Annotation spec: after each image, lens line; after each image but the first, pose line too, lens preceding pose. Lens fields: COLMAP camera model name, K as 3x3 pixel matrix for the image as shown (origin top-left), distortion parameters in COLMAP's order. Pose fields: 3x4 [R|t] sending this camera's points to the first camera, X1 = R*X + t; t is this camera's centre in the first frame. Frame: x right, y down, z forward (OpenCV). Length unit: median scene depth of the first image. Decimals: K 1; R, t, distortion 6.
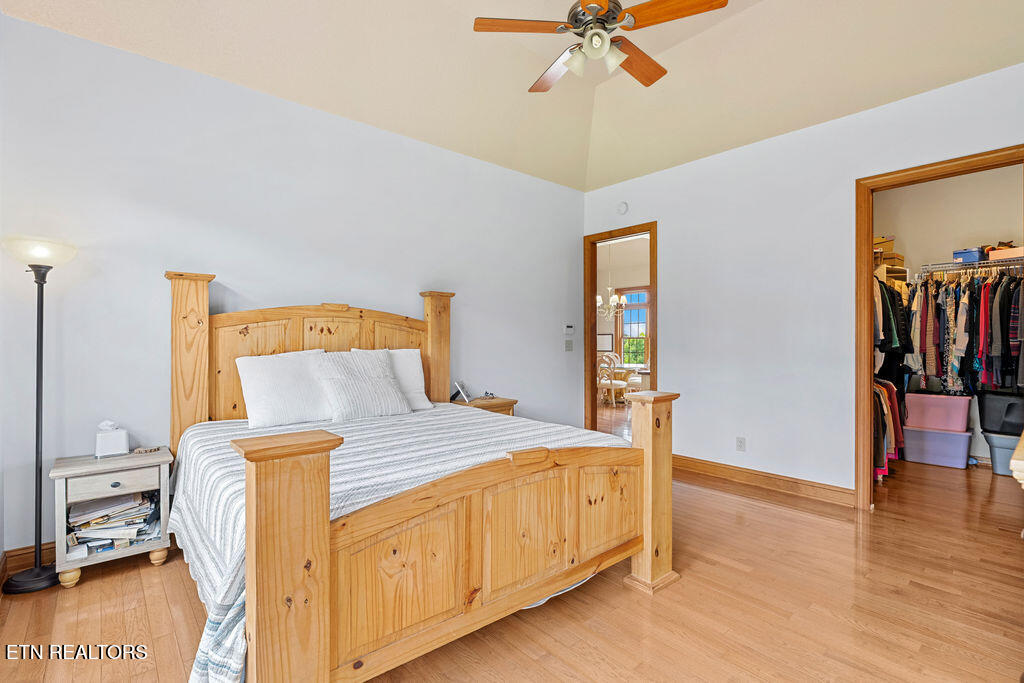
lens RADIAL K [[469.2, 0, 511.0], [0, 469.2, 343.5], [0, 0, 1]] dist [-0.005624, 0.000646]
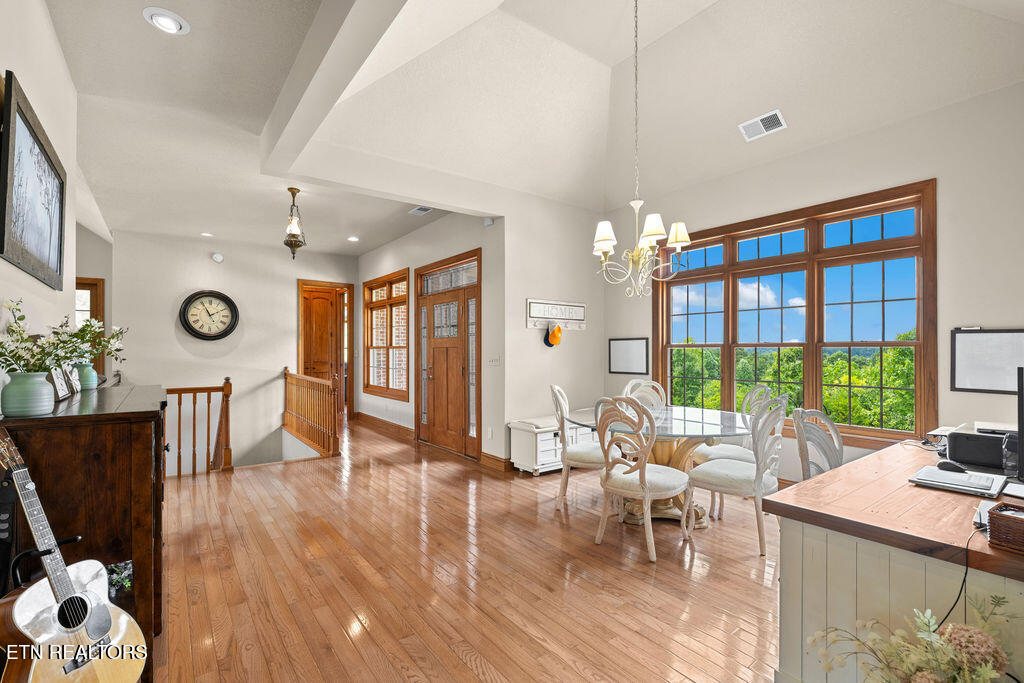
lens RADIAL K [[469.2, 0, 505.8], [0, 469.2, 347.8], [0, 0, 1]] dist [-0.005624, 0.000646]
pose [[0.996510, 0.001722, -0.083460, 0.142672], [-0.002125, 0.999986, -0.004750, -0.008755], [0.083450, 0.004910, 0.996500, 0.647605]]
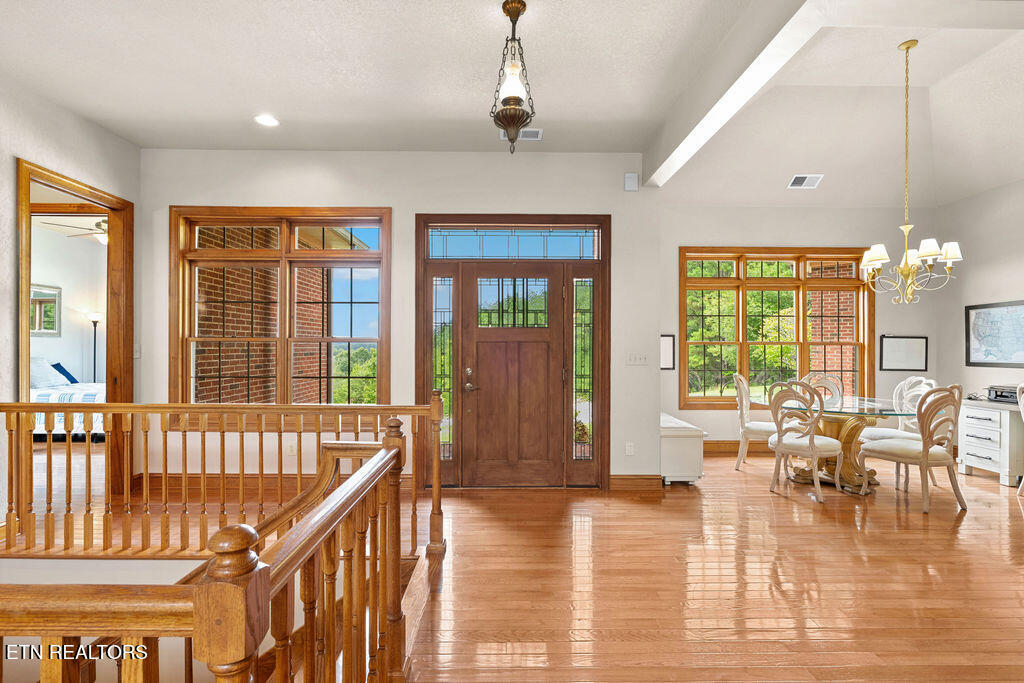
lens RADIAL K [[469.2, 0, 512.3], [0, 469.2, 346.5], [0, 0, 1]] dist [-0.005624, 0.000646]
pose [[0.646218, 0.003990, 0.763142, -0.303489], [-0.006600, 0.999978, 0.000360, -0.007861], [-0.763124, -0.005269, 0.646231, 0.972970]]
